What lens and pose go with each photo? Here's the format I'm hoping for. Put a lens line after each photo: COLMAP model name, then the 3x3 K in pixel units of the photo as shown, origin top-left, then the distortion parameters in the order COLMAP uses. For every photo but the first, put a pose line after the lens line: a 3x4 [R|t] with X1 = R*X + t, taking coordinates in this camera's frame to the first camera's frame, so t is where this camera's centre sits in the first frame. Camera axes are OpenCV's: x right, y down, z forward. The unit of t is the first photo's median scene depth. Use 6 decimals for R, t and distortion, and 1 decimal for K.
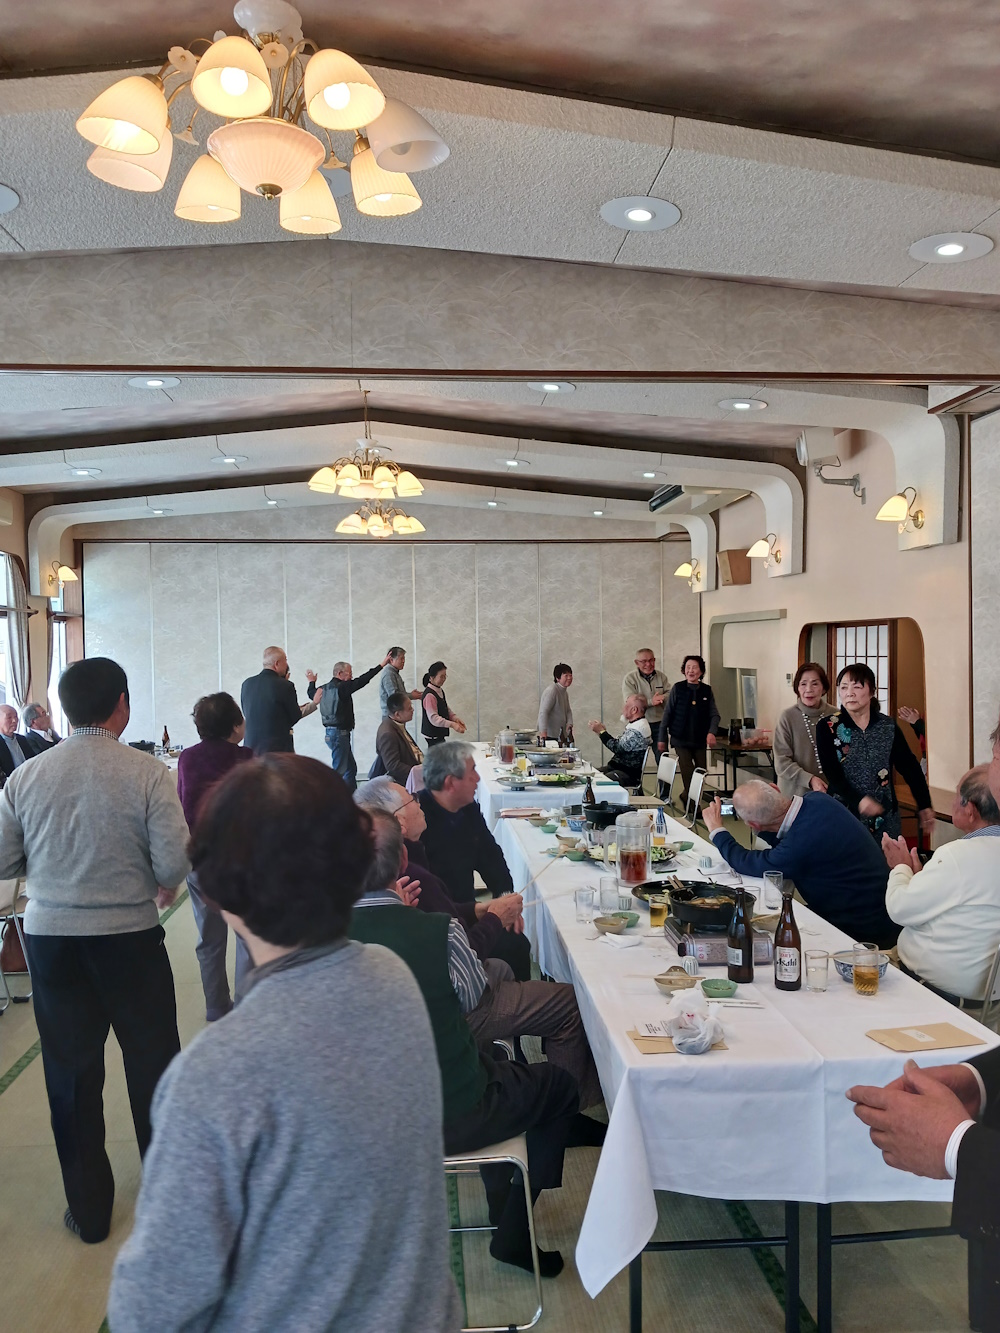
lens RADIAL K [[1056.3, 0, 498.7], [0, 1056.3, 687.1], [0, 0, 1]] dist [0.025057, -0.029633]
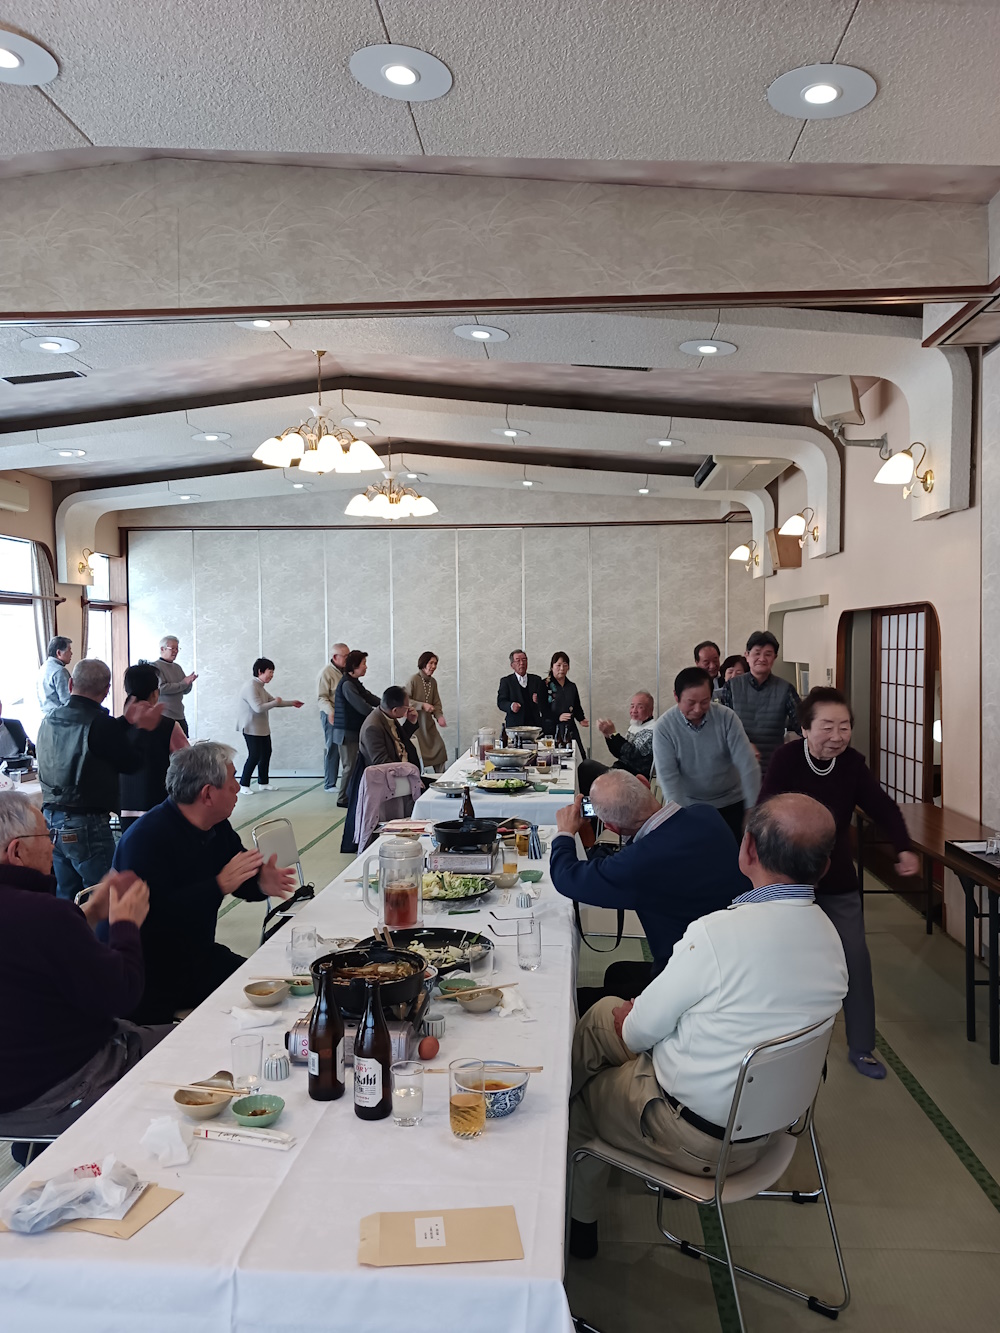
lens RADIAL K [[1056.3, 0, 492.0], [0, 1056.3, 680.8], [0, 0, 1]] dist [0.025057, -0.029633]
pose [[0.988065, 0.011449, -0.153612, 0.209370], [-0.011552, 0.999933, 0.000223, 0.000035], [0.153604, 0.001554, 0.988131, 0.152415]]
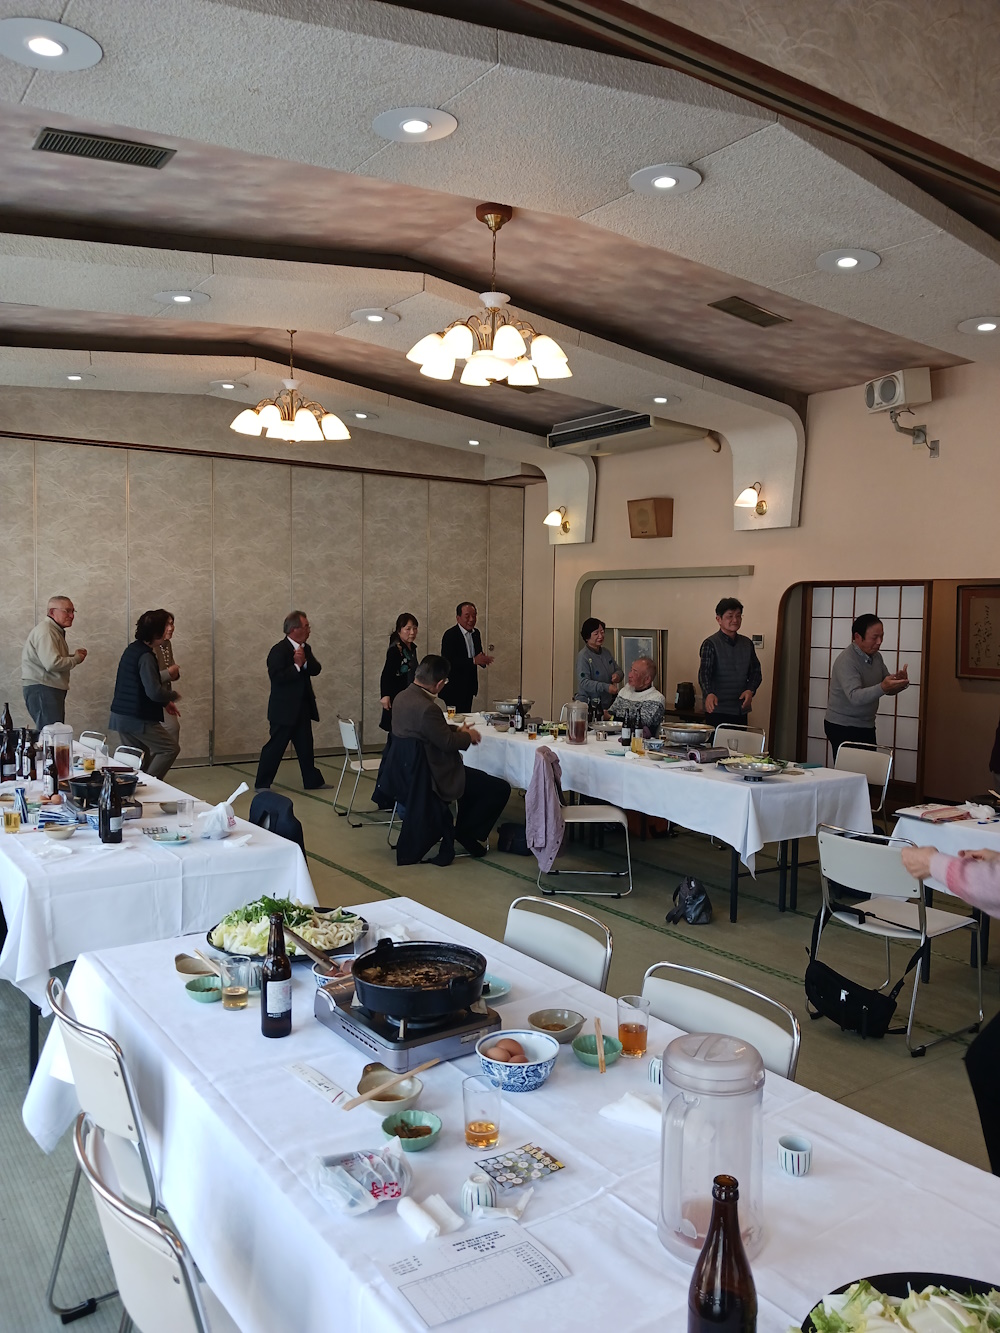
lens RADIAL K [[1056.3, 0, 521.3], [0, 1056.3, 710.4], [0, 0, 1]] dist [0.025057, -0.029633]
pose [[0.874904, -0.016115, 0.484027, -0.566375], [-0.012026, 0.998415, 0.054980, 0.007187], [-0.484146, -0.053923, 0.873324, 0.430694]]
